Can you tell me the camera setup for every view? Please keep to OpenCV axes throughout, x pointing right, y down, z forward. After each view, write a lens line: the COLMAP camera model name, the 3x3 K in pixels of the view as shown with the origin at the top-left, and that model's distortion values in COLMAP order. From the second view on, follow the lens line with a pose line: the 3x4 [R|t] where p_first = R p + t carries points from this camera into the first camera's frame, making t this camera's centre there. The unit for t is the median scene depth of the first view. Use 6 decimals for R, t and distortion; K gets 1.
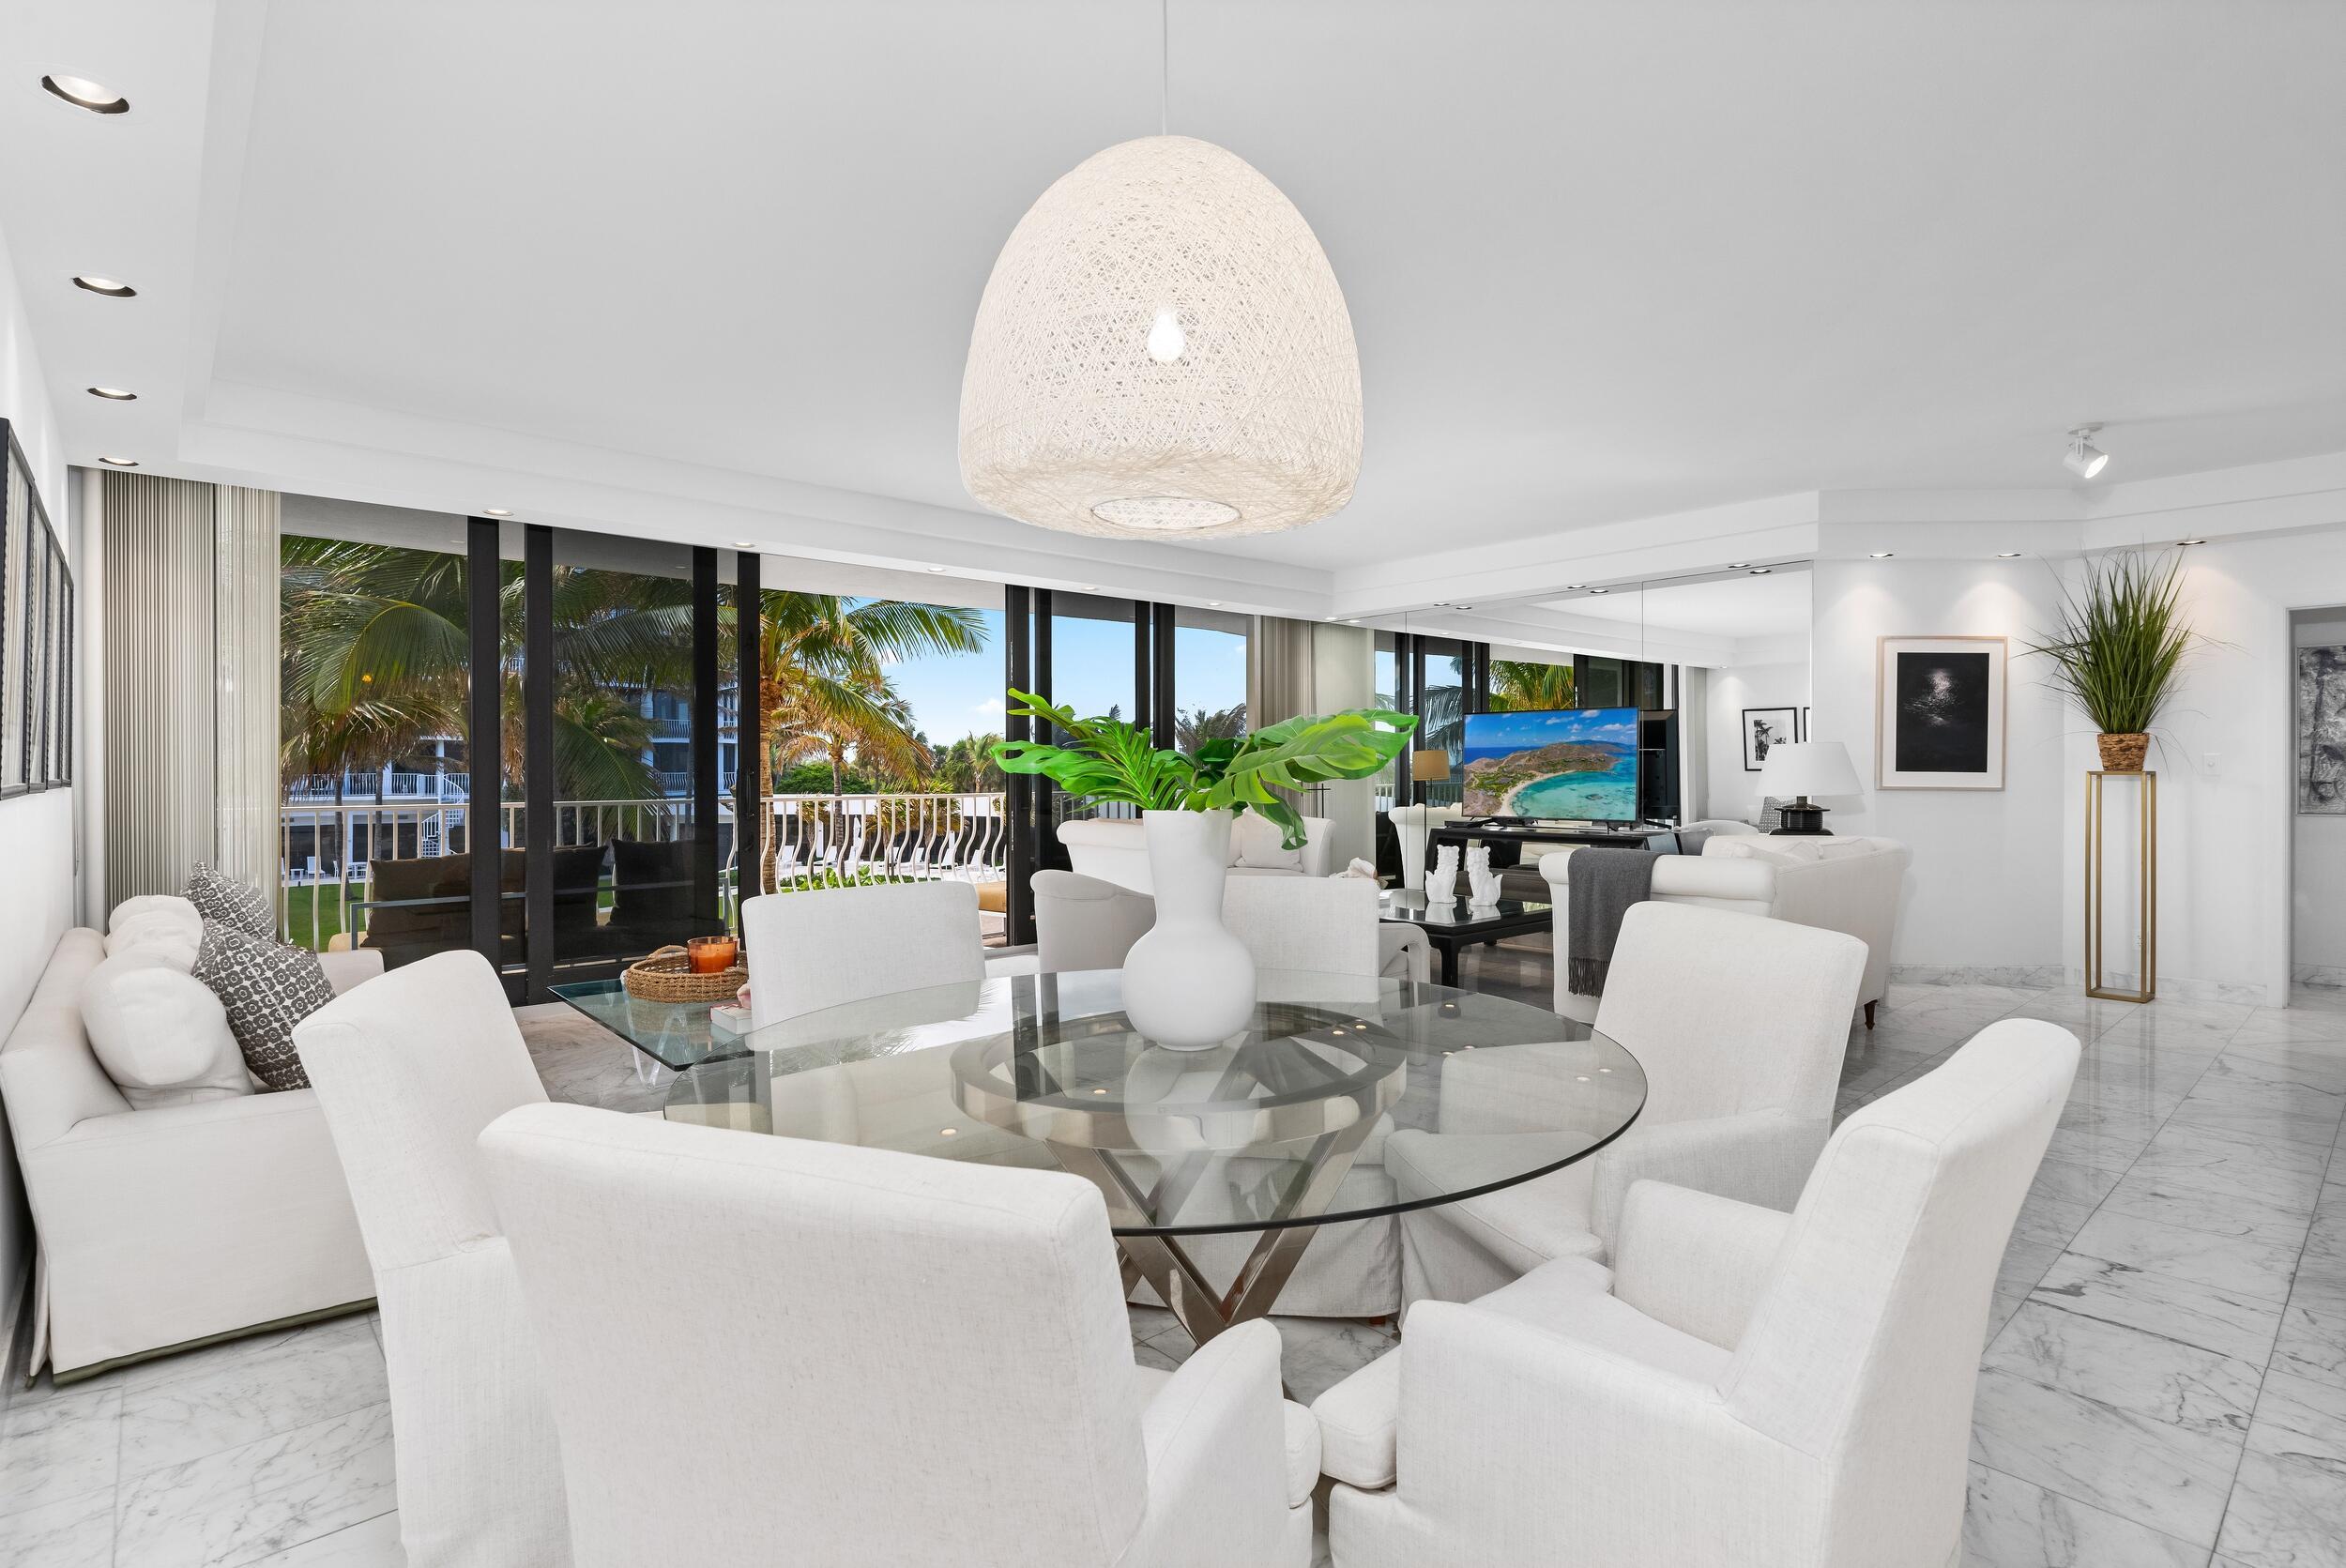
lens RADIAL K [[1148.5, 0, 1168.4], [0, 1148.5, 780.8], [0, 0, 1]] dist [0.000295, 0.001934]
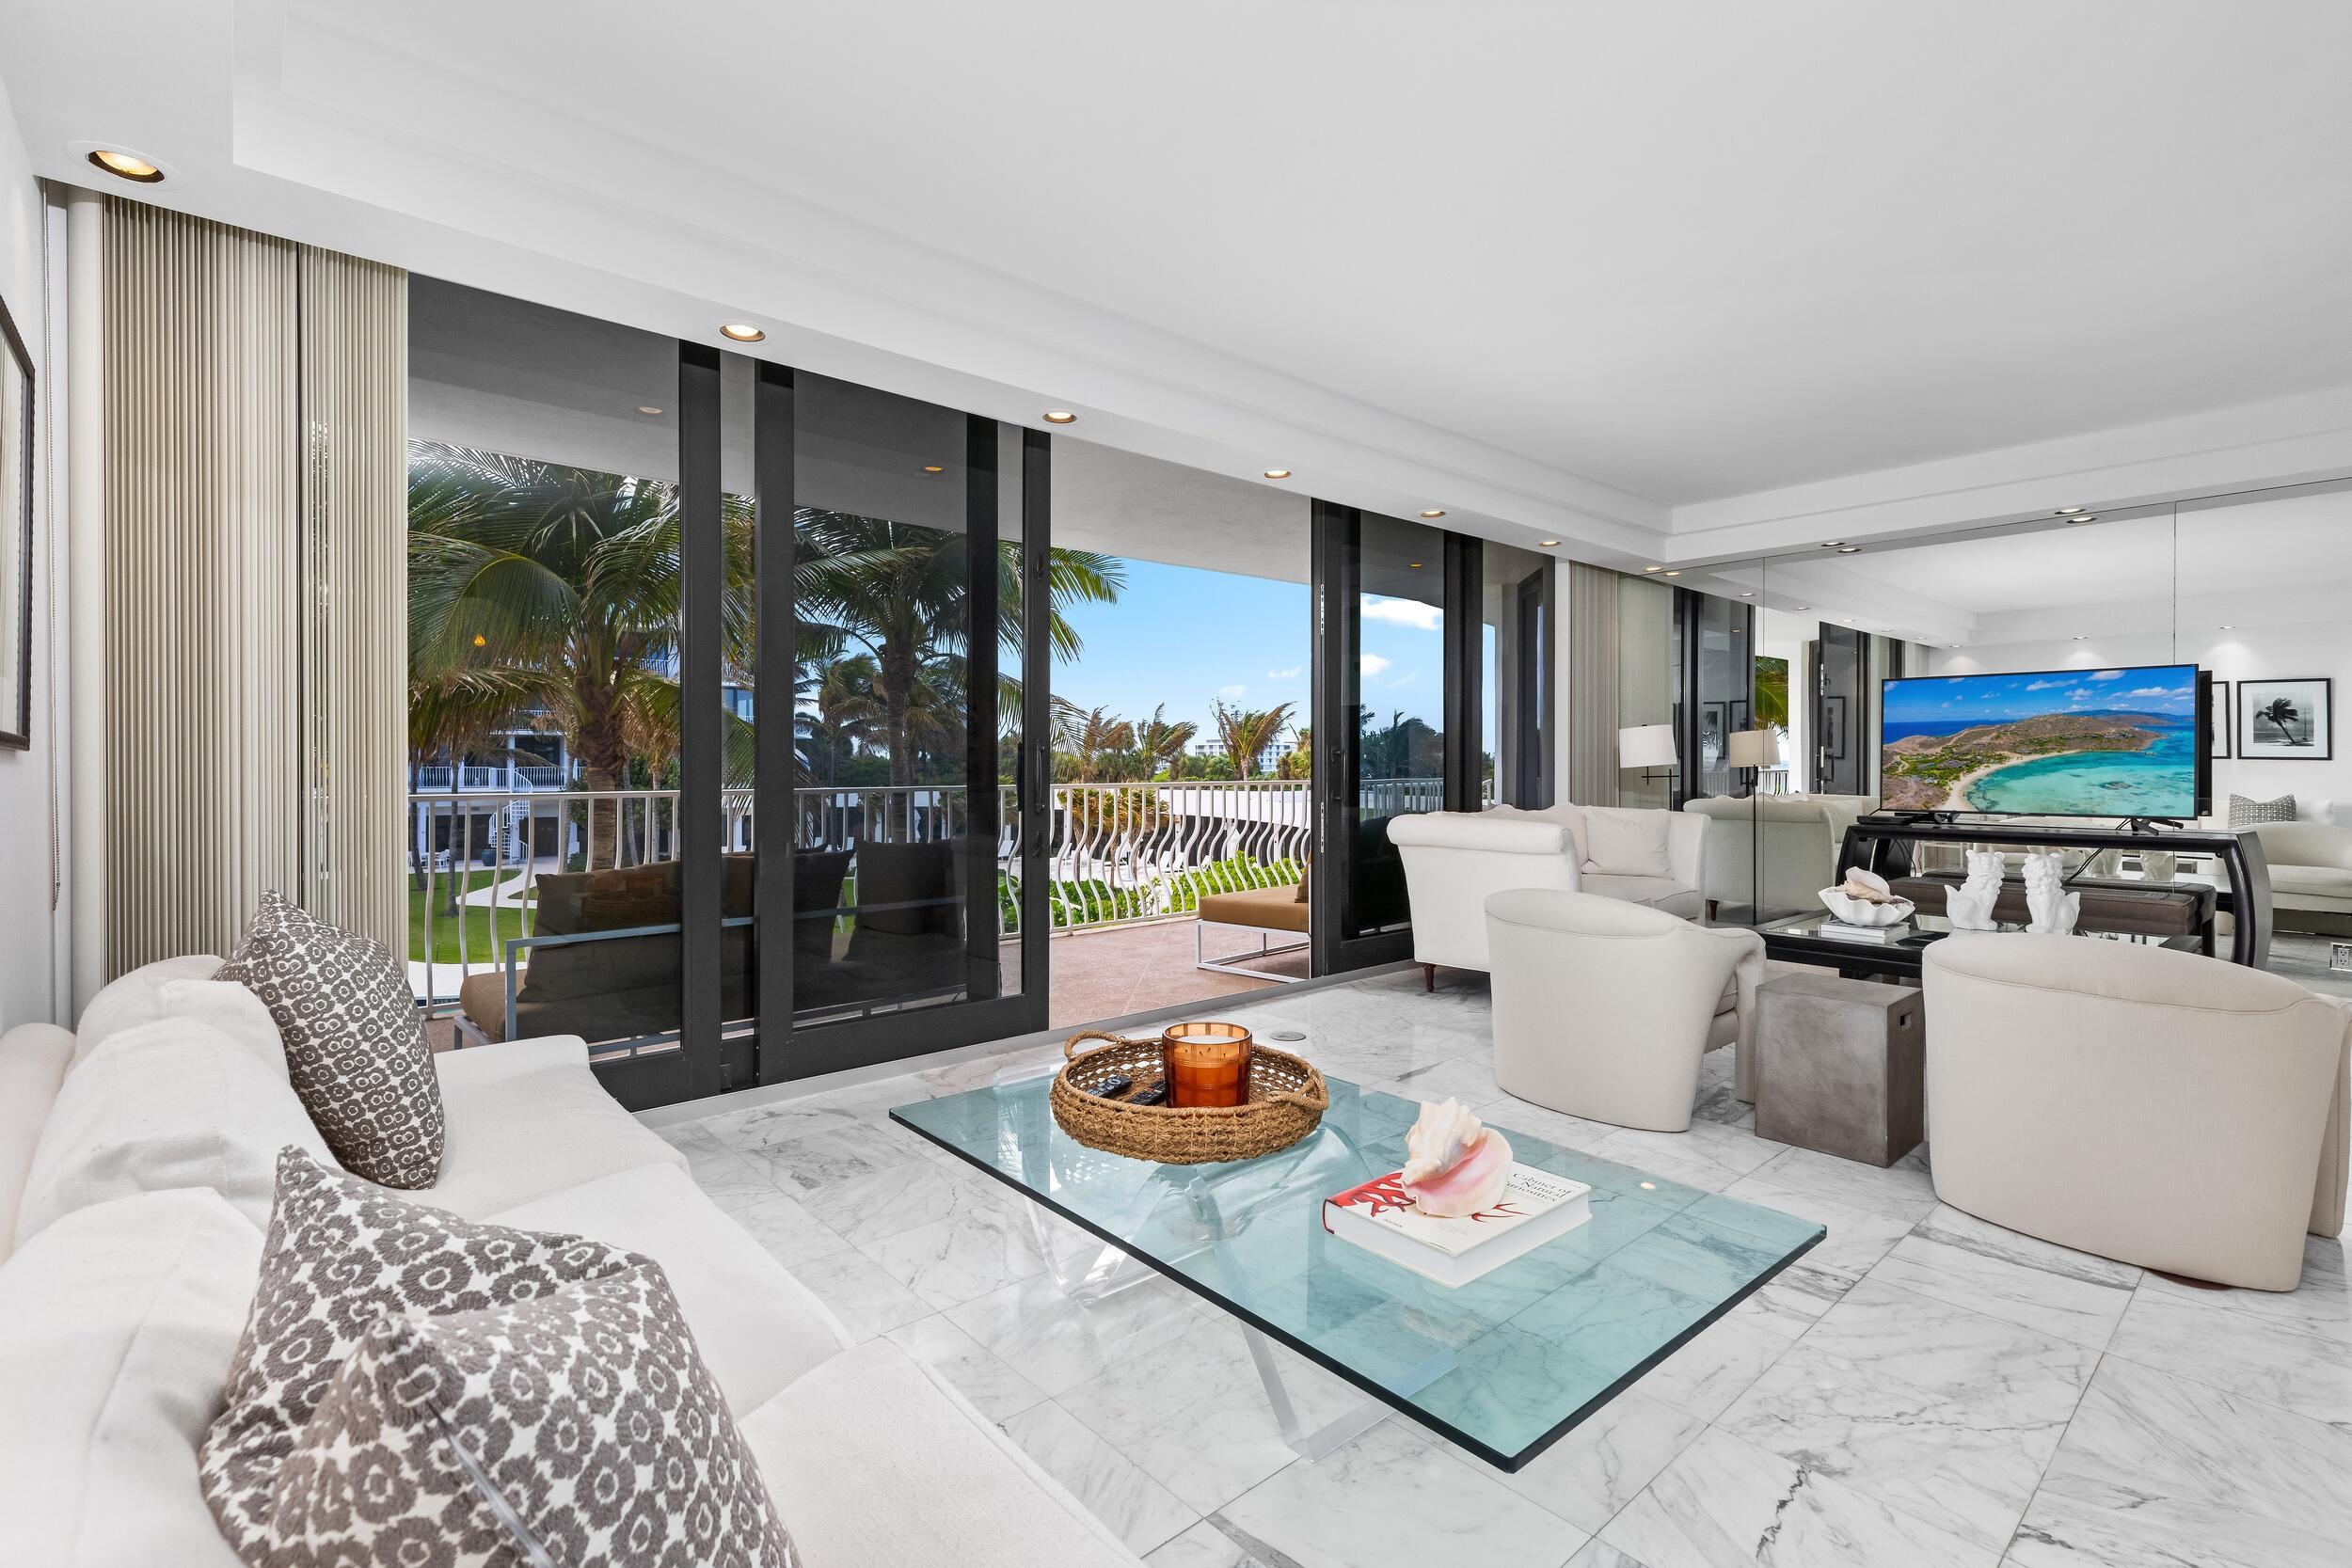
lens RADIAL K [[1075.1, 0, 1178.4], [0, 1075.1, 773.7], [0, 0, 1]] dist [0.004729, 0.001647]
pose [[0.999988, 0.002625, -0.004227, -0.233241], [-0.002636, 0.999993, -0.002788, 0.009505], [0.004220, 0.002799, 0.999987, 0.278215]]
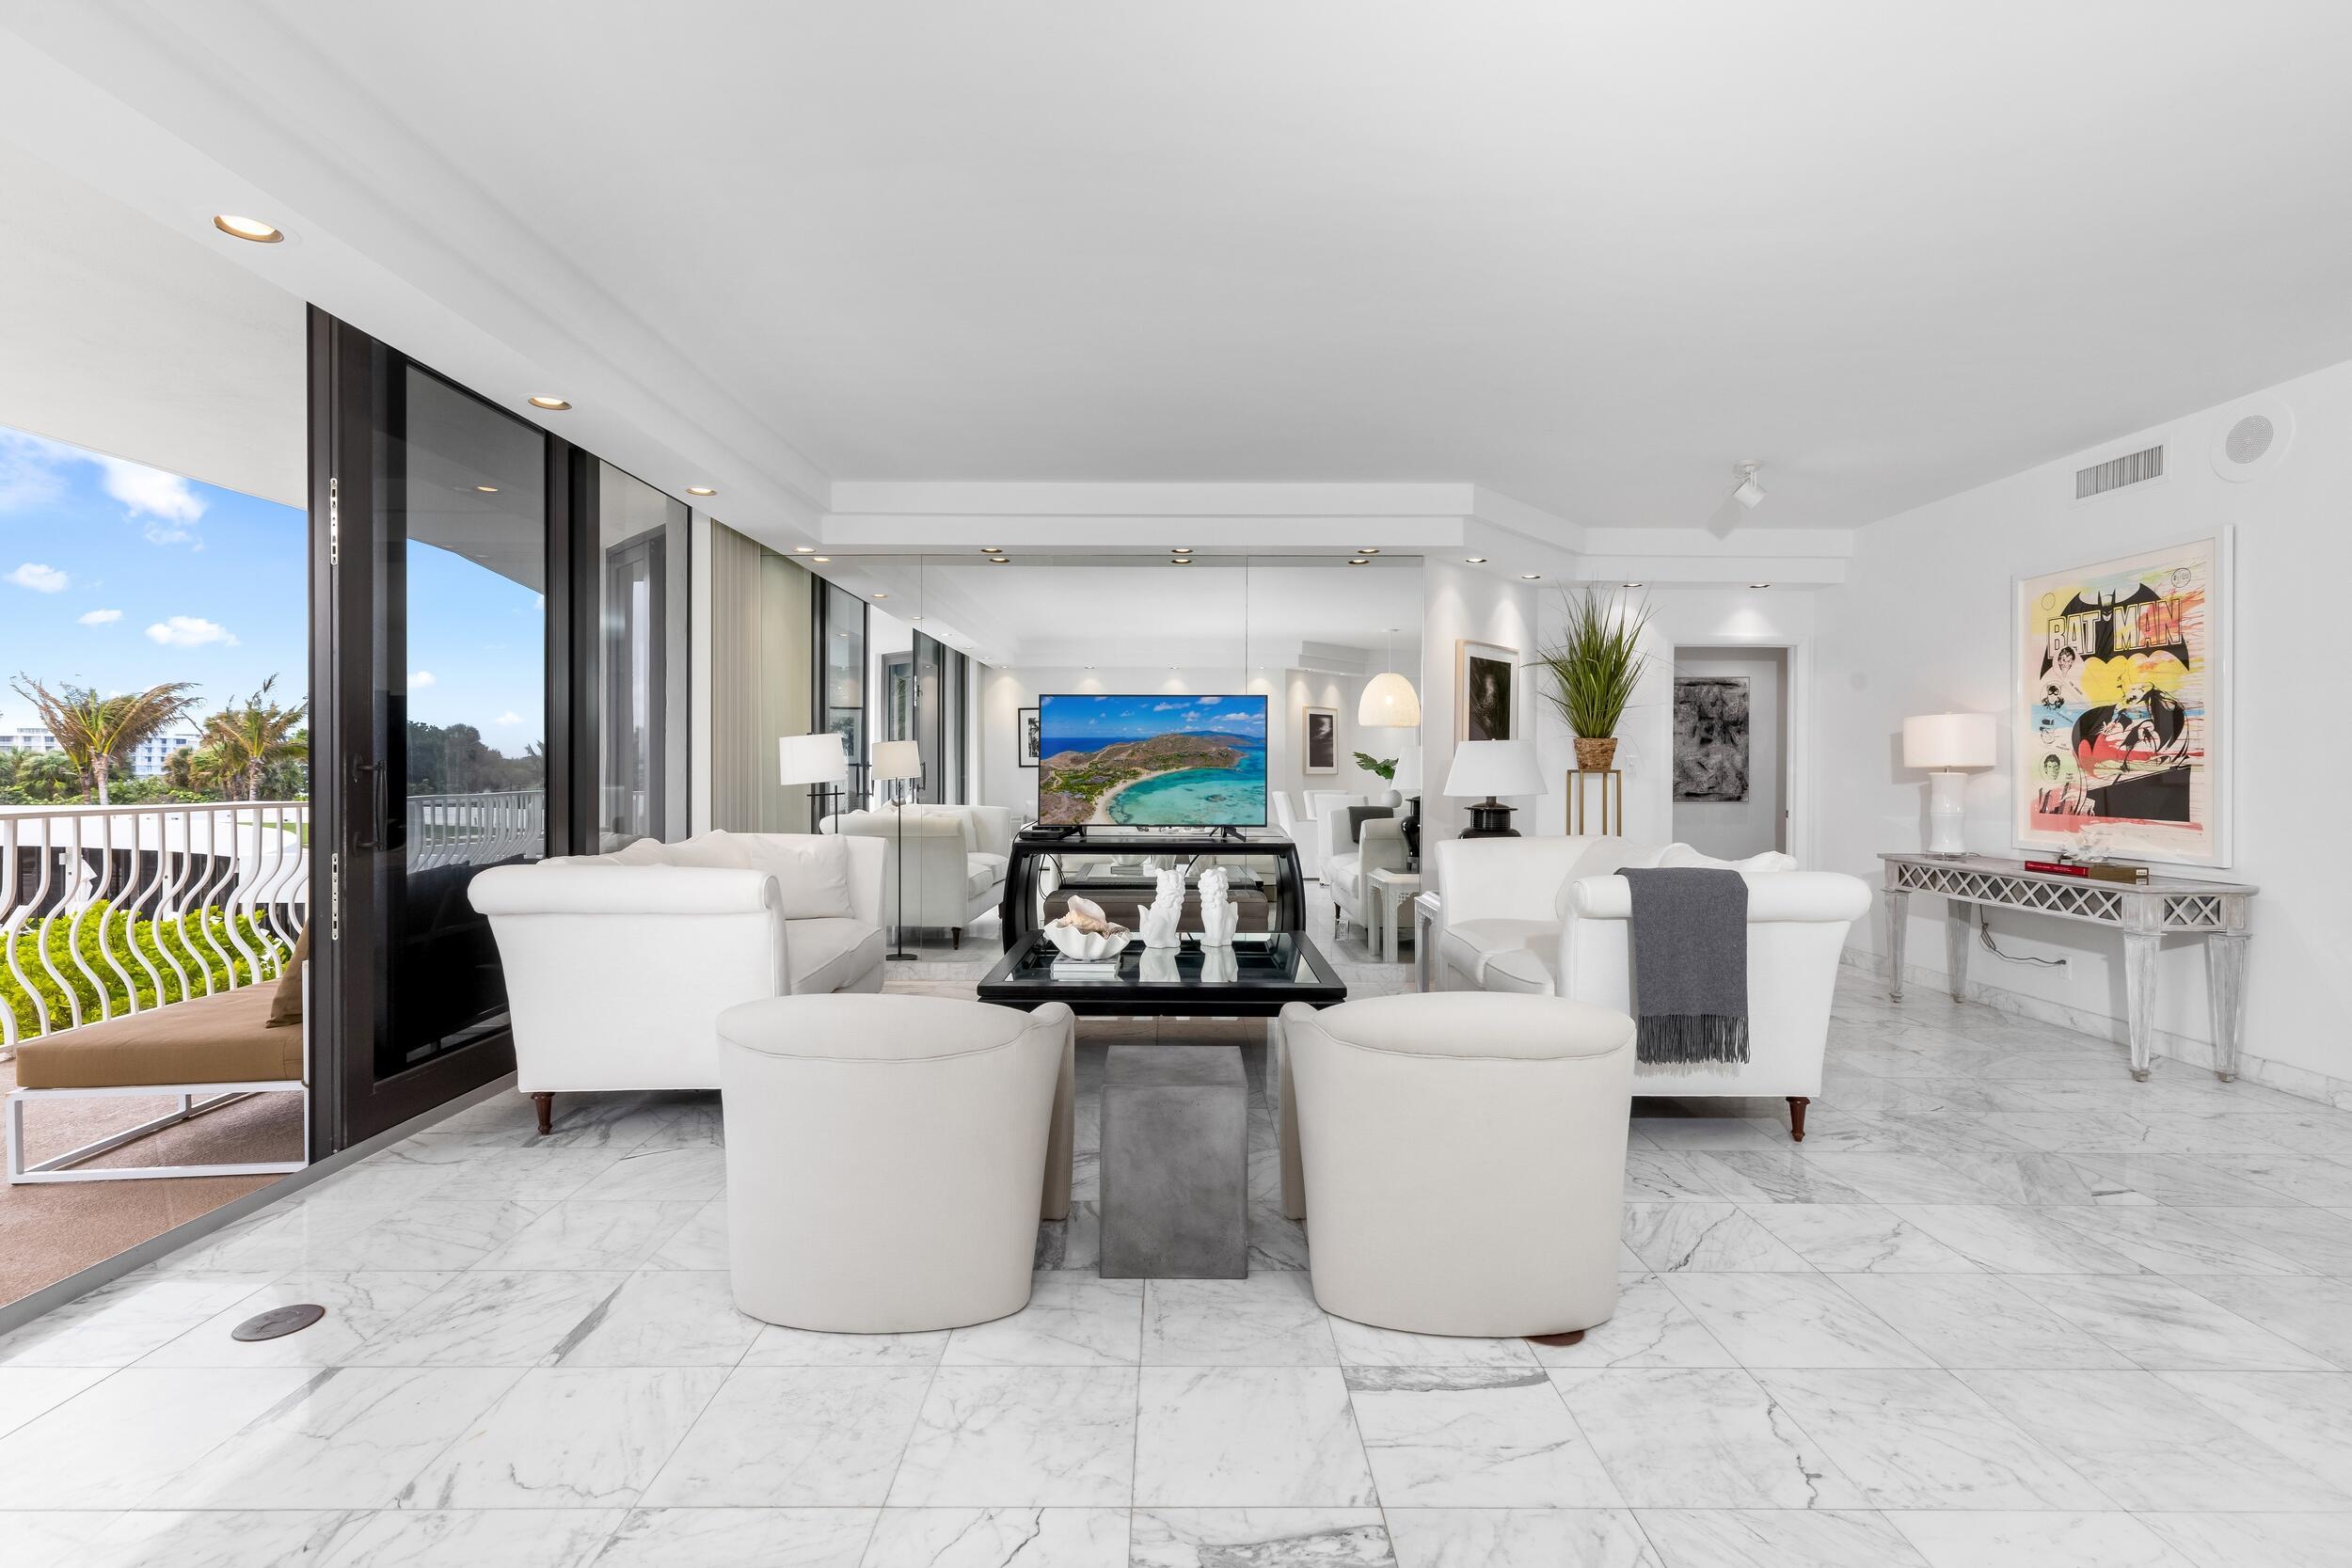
lens RADIAL K [[1075.1, 0, 1177.1], [0, 1075.1, 773.3], [0, 0, 1]] dist [0.004729, 0.001647]
pose [[0.666821, 0.000707, 0.745217, -0.234782], [0.004268, 0.999980, -0.004767, -0.001045], [-0.745205, 0.006359, 0.666805, 0.472799]]
